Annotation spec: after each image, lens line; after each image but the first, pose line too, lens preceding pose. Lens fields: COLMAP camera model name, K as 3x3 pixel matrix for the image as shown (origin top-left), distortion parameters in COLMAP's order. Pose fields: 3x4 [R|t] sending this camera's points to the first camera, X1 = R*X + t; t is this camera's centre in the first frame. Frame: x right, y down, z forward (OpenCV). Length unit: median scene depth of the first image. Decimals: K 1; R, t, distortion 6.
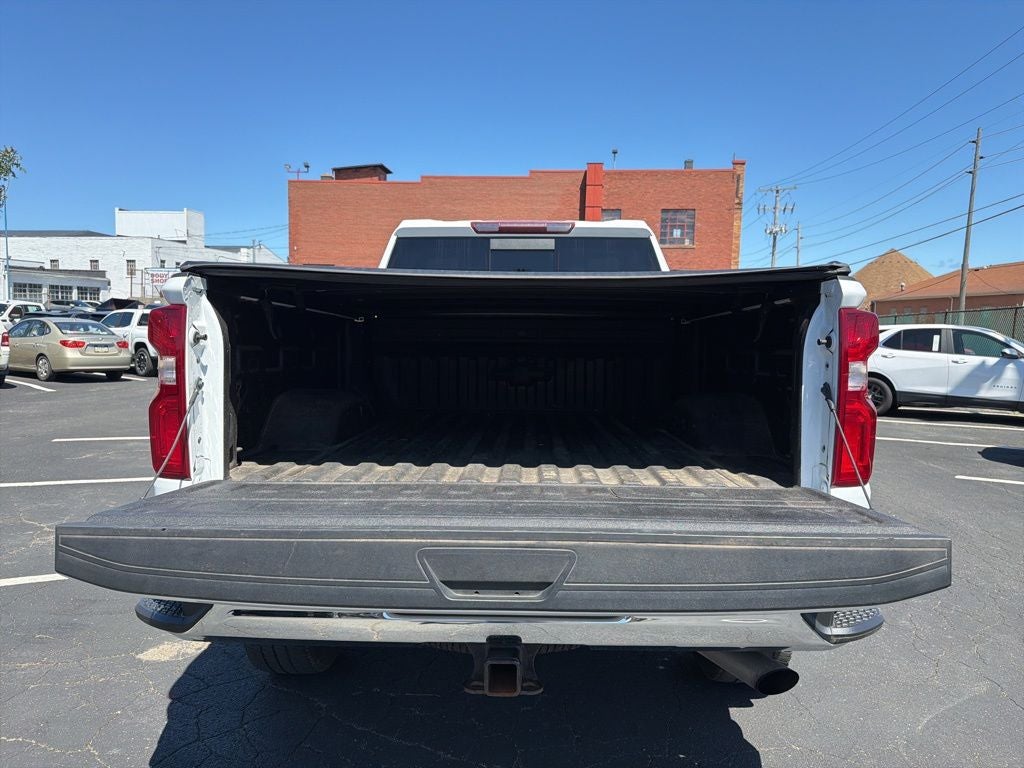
lens RADIAL K [[735.1, 0, 506.9], [0, 735.1, 386.9], [0, 0, 1]] dist [0.060165, -0.085381]
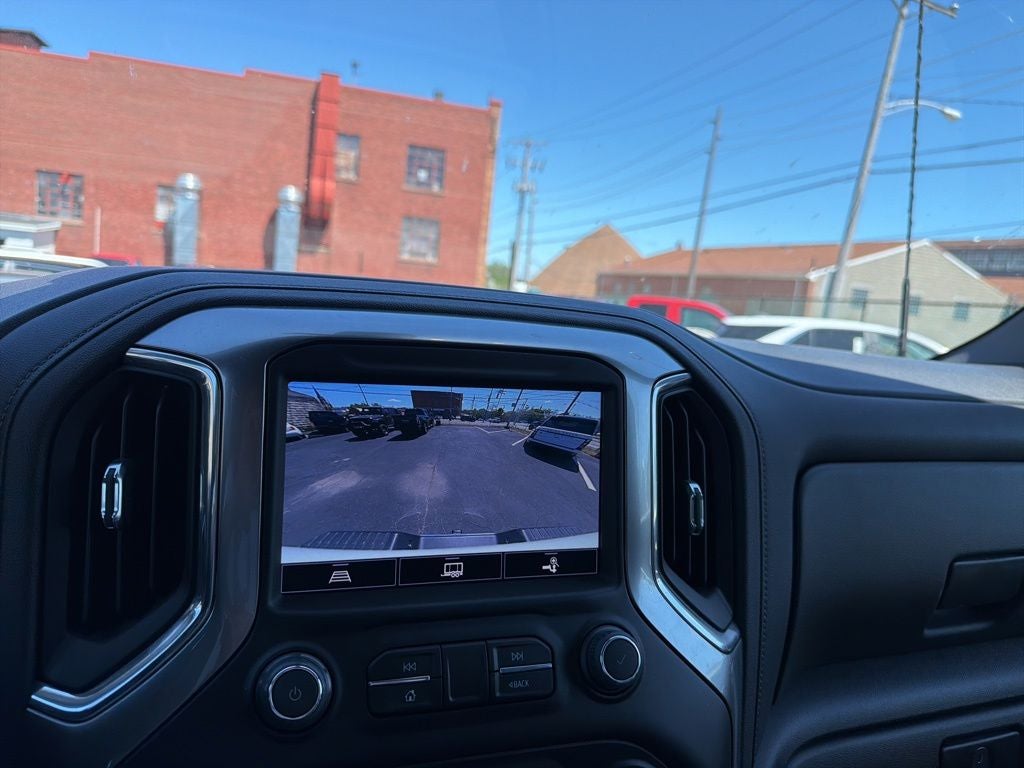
lens RADIAL K [[735.1, 0, 506.9], [0, 735.1, 386.9], [0, 0, 1]] dist [0.060165, -0.085381]
pose [[0.924090, 0.022490, 0.381512, -0.004474], [-0.047848, 0.997221, 0.057109, -0.015911], [-0.379168, -0.071028, 0.922598, 0.154766]]
